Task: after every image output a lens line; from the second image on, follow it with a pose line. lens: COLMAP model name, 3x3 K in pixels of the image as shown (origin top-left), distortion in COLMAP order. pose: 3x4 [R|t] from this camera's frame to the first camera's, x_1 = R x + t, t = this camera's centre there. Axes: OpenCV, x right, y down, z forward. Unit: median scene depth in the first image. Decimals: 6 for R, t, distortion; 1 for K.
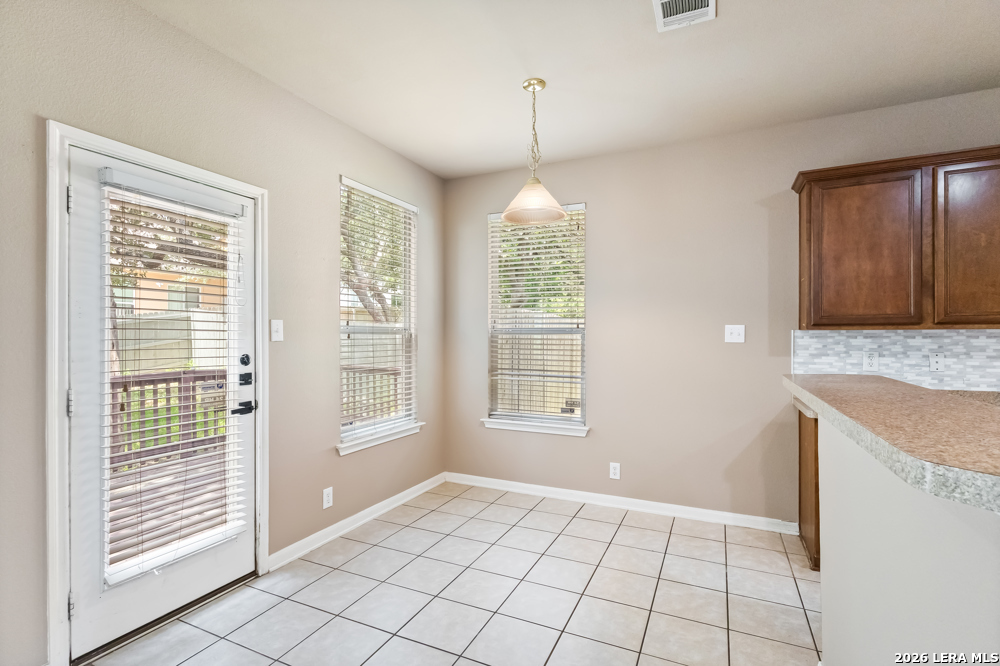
lens RADIAL K [[464.3, 0, 498.5], [0, 464.3, 339.9], [0, 0, 1]] dist [-0.000885, 0.000041]
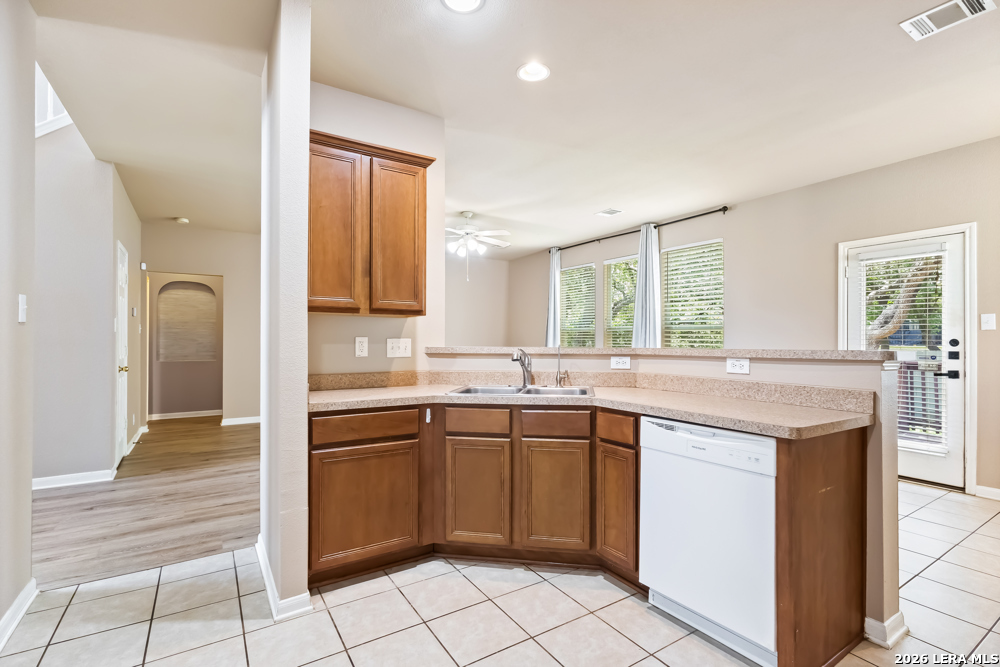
lens RADIAL K [[468.0, 0, 504.5], [0, 468.0, 337.8], [0, 0, 1]] dist [0.003039, 0.000876]
pose [[-0.526137, -0.001870, -0.850398, 1.346856], [-0.001381, 0.999998, -0.001344, 0.028201], [0.850399, 0.000467, -0.526139, 0.498857]]
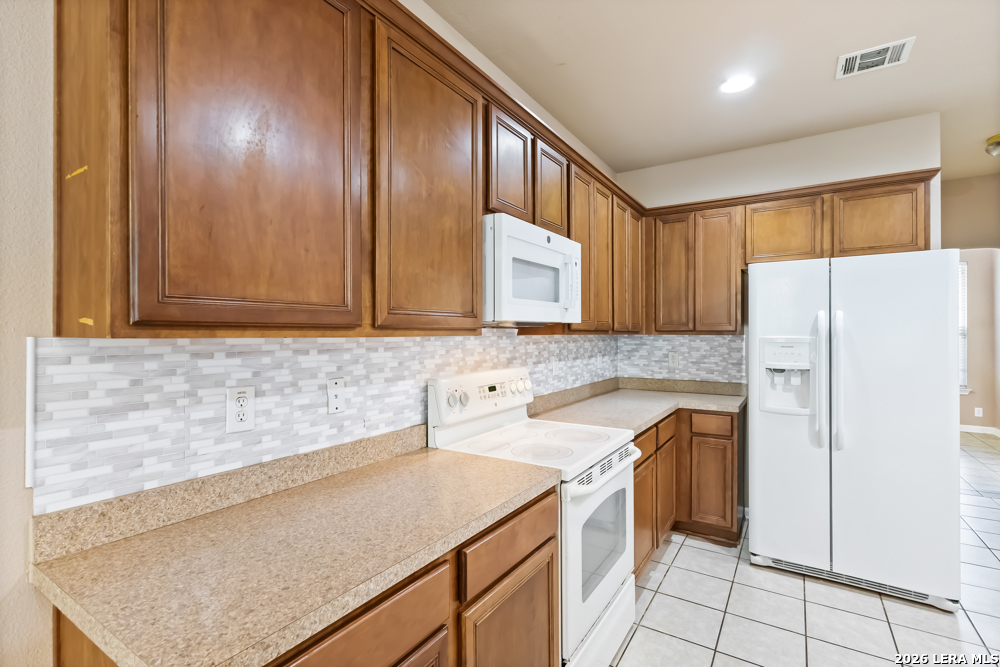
lens RADIAL K [[469.9, 0, 500.0], [0, 469.9, 333.5], [0, 0, 1]] dist [0.001929, 0.000536]
pose [[0.126681, 0.003760, 0.991936, 0.407711], [0.002093, 0.999990, -0.004058, -0.024021], [-0.991941, 0.002590, 0.126671, 0.728504]]
